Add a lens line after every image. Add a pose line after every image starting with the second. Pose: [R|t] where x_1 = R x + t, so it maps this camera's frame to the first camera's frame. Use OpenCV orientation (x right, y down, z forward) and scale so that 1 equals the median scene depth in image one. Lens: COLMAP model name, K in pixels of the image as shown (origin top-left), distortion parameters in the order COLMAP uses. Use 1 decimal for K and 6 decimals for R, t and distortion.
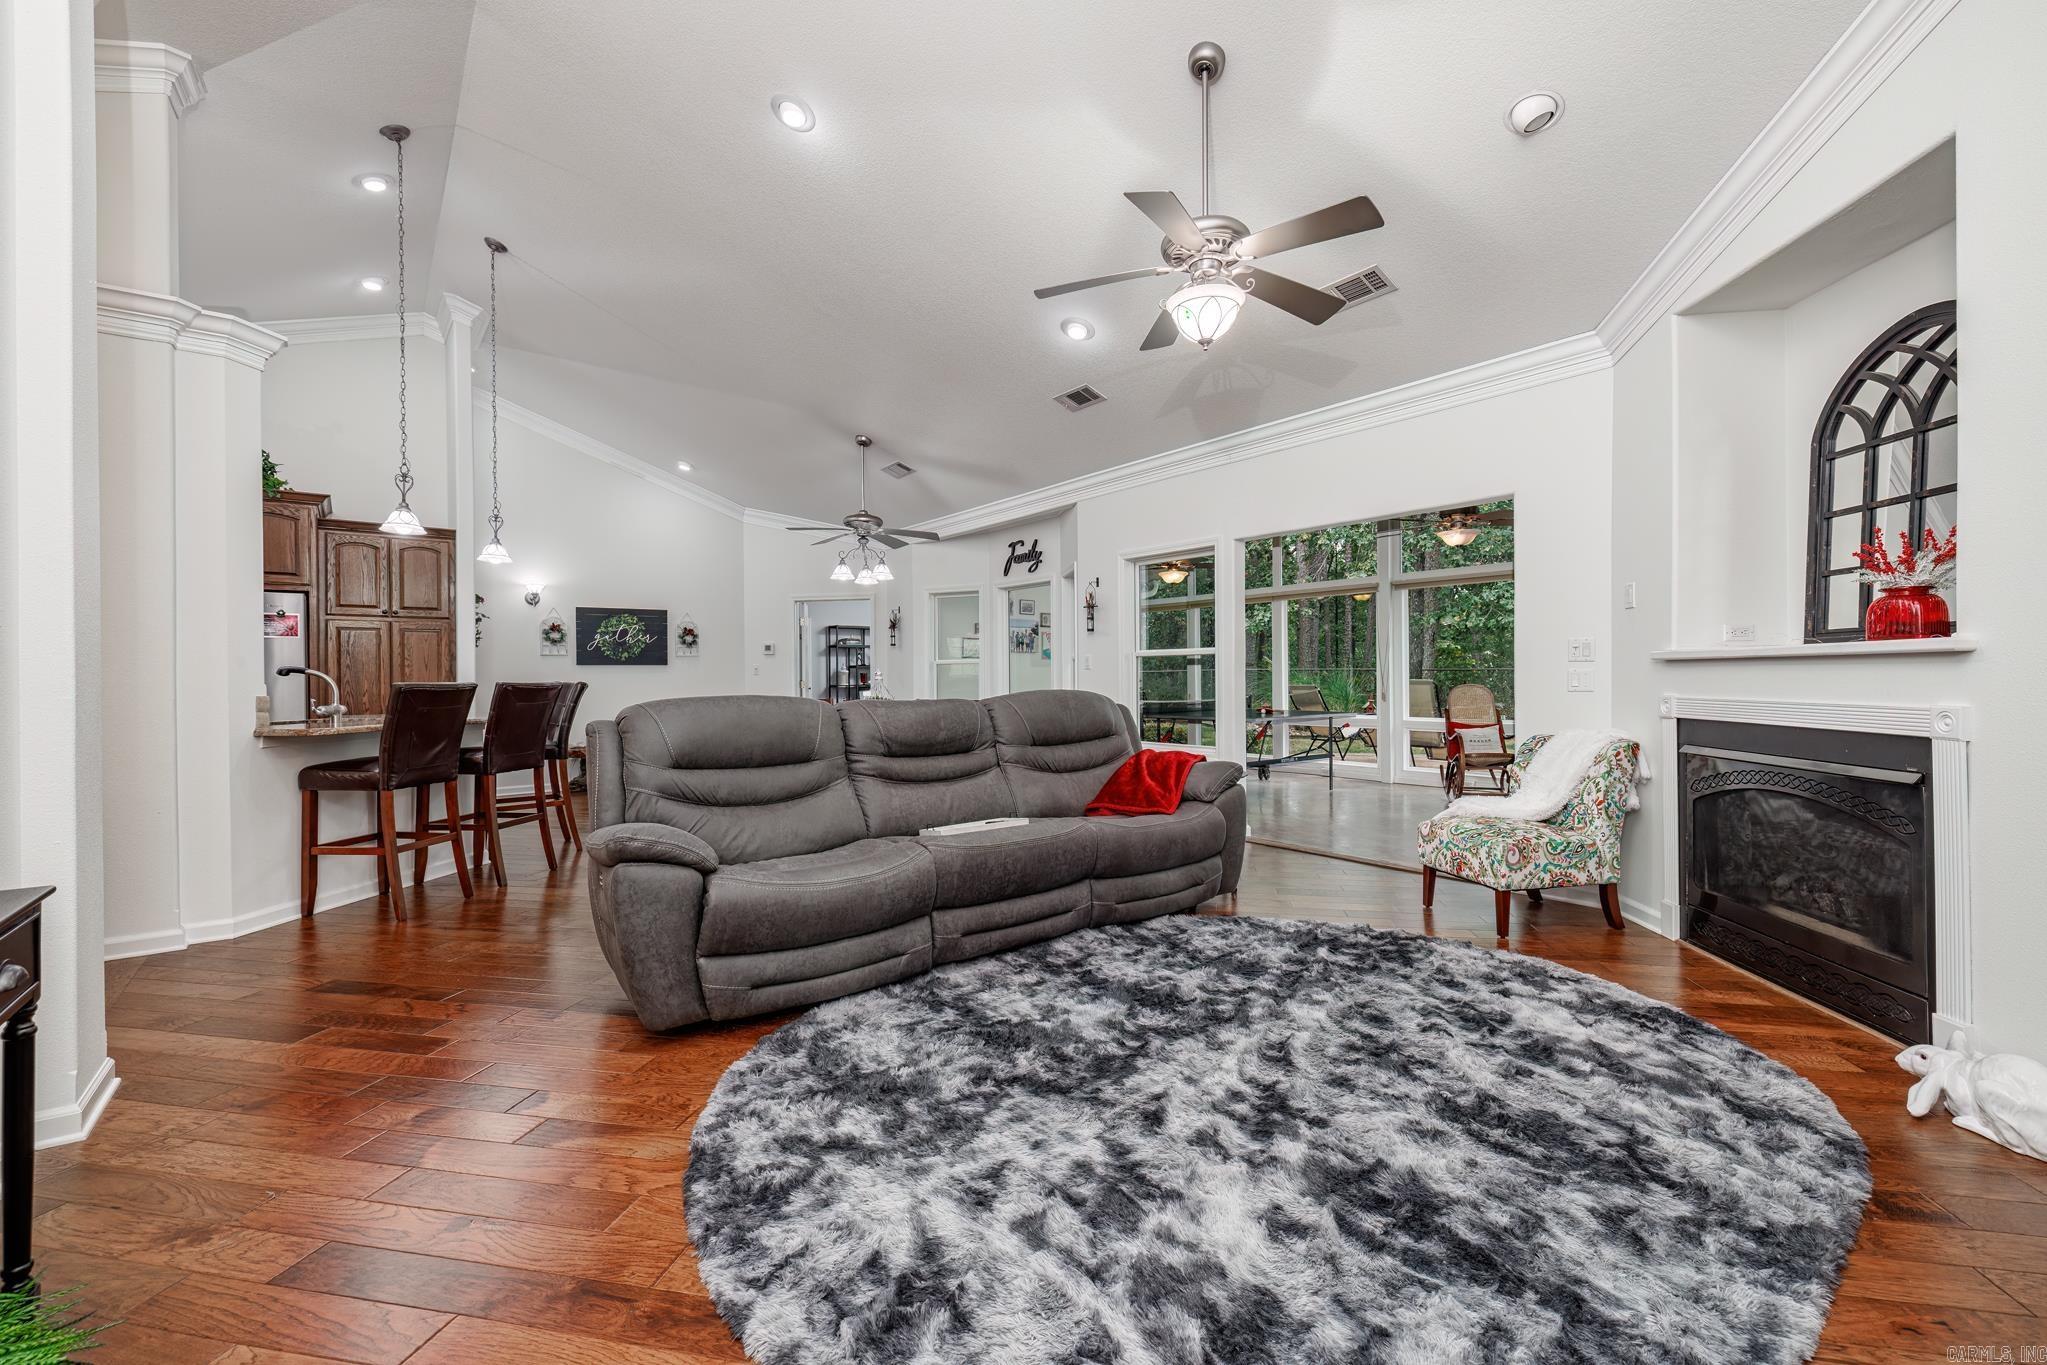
lens RADIAL K [[858.9, 0, 1021.4], [0, 858.9, 671.9], [0, 0, 1]] dist [0.003811, 0.000582]
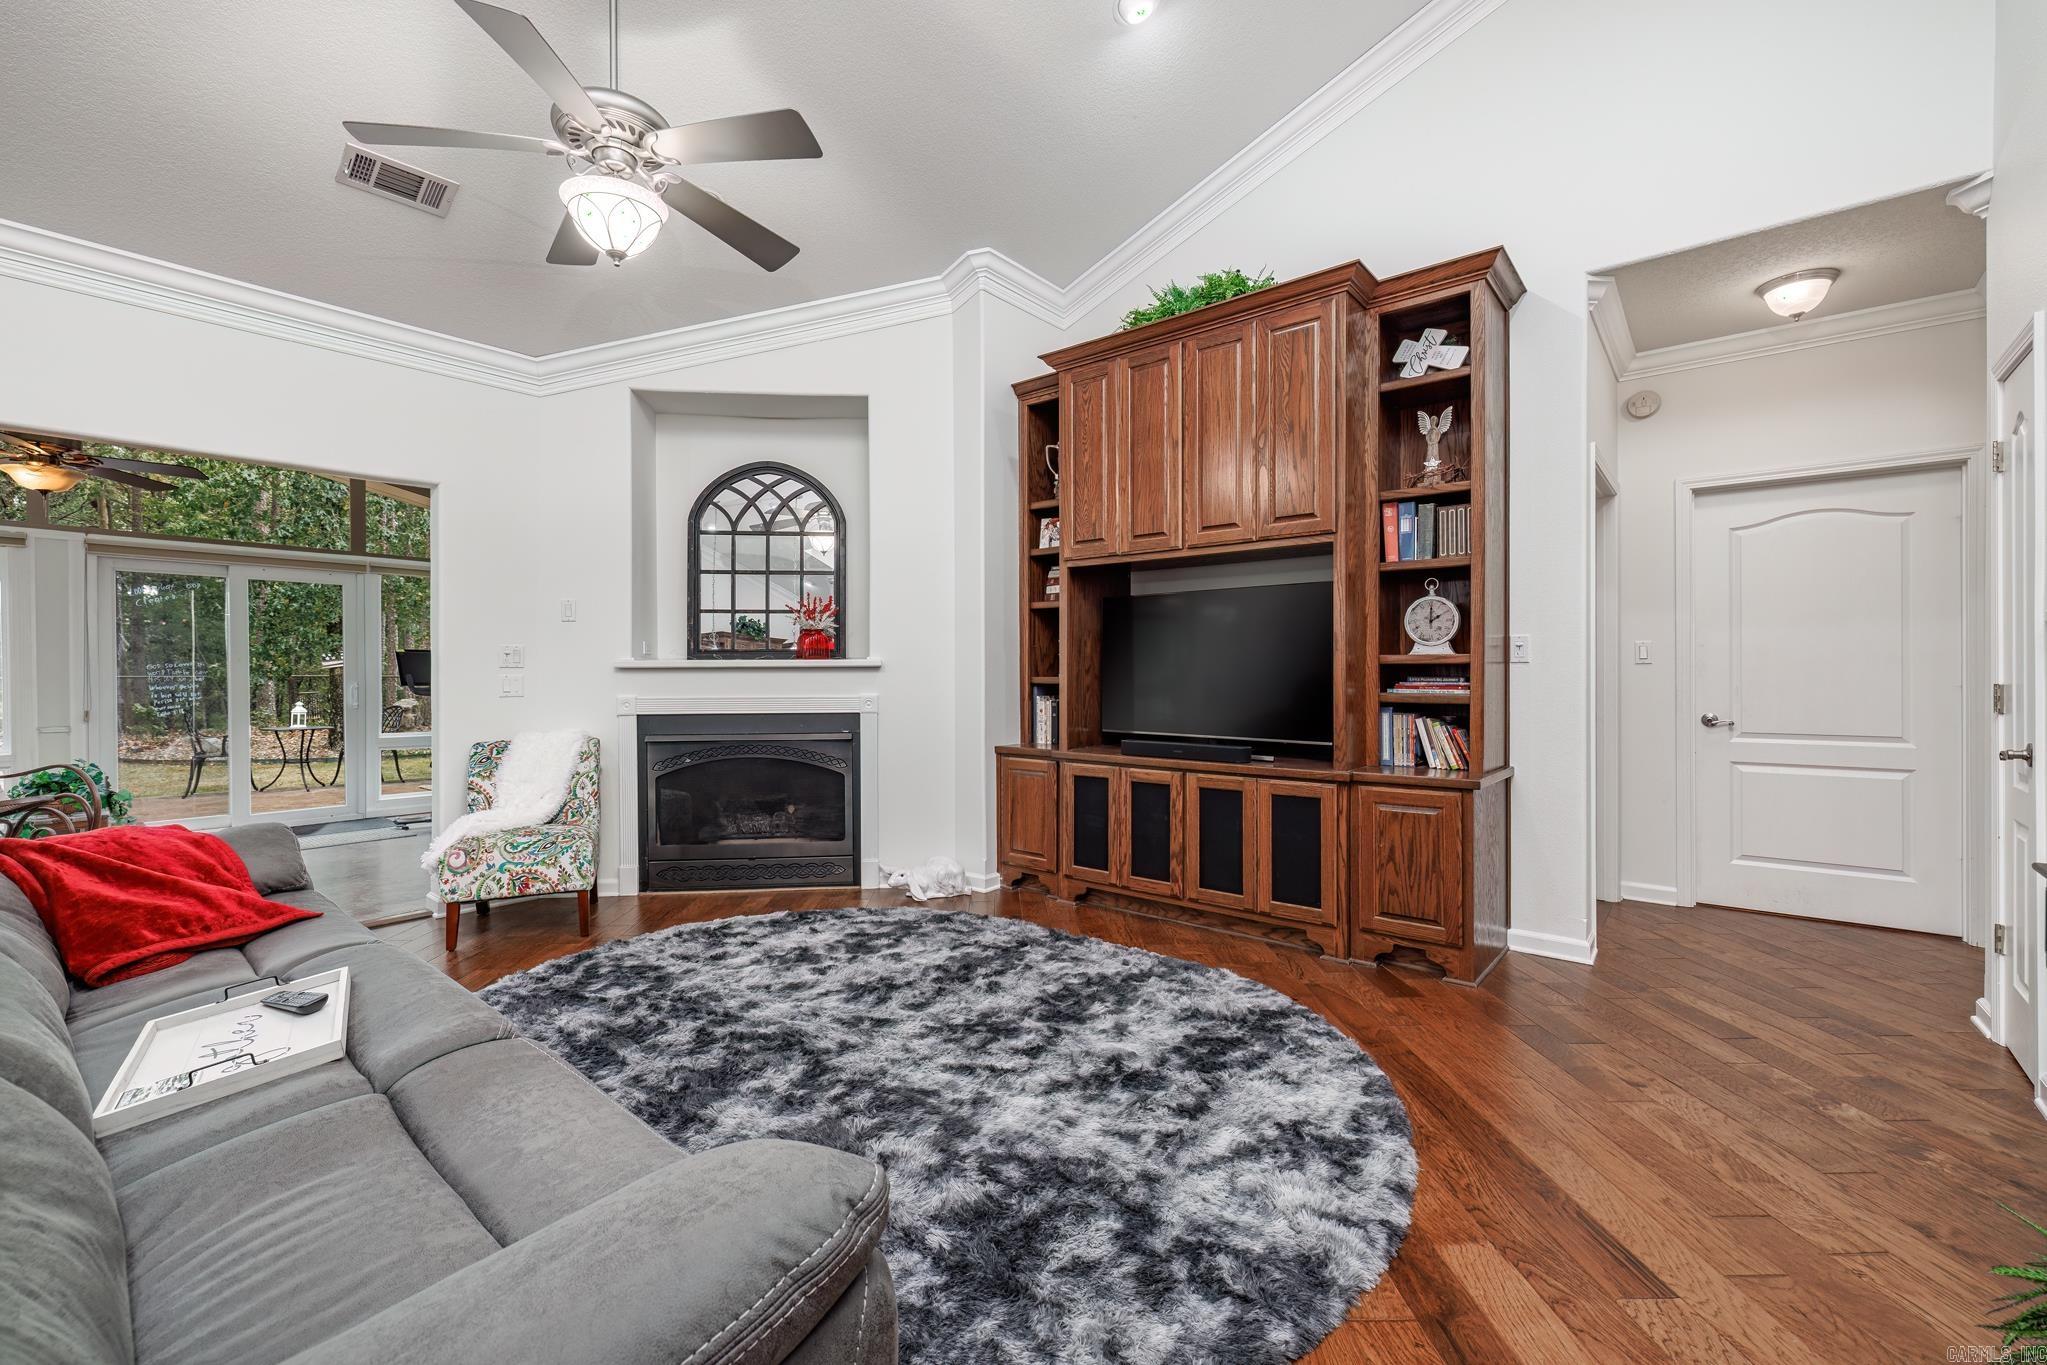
lens RADIAL K [[858.9, 0, 1018.5], [0, 858.9, 677.9], [0, 0, 1]] dist [0.003811, 0.000582]
pose [[-0.221984, 0.007109, 0.975024, -0.549161], [0.003164, 0.999973, -0.006571, 0.009727], [-0.975045, 0.001627, -0.222000, 0.716609]]
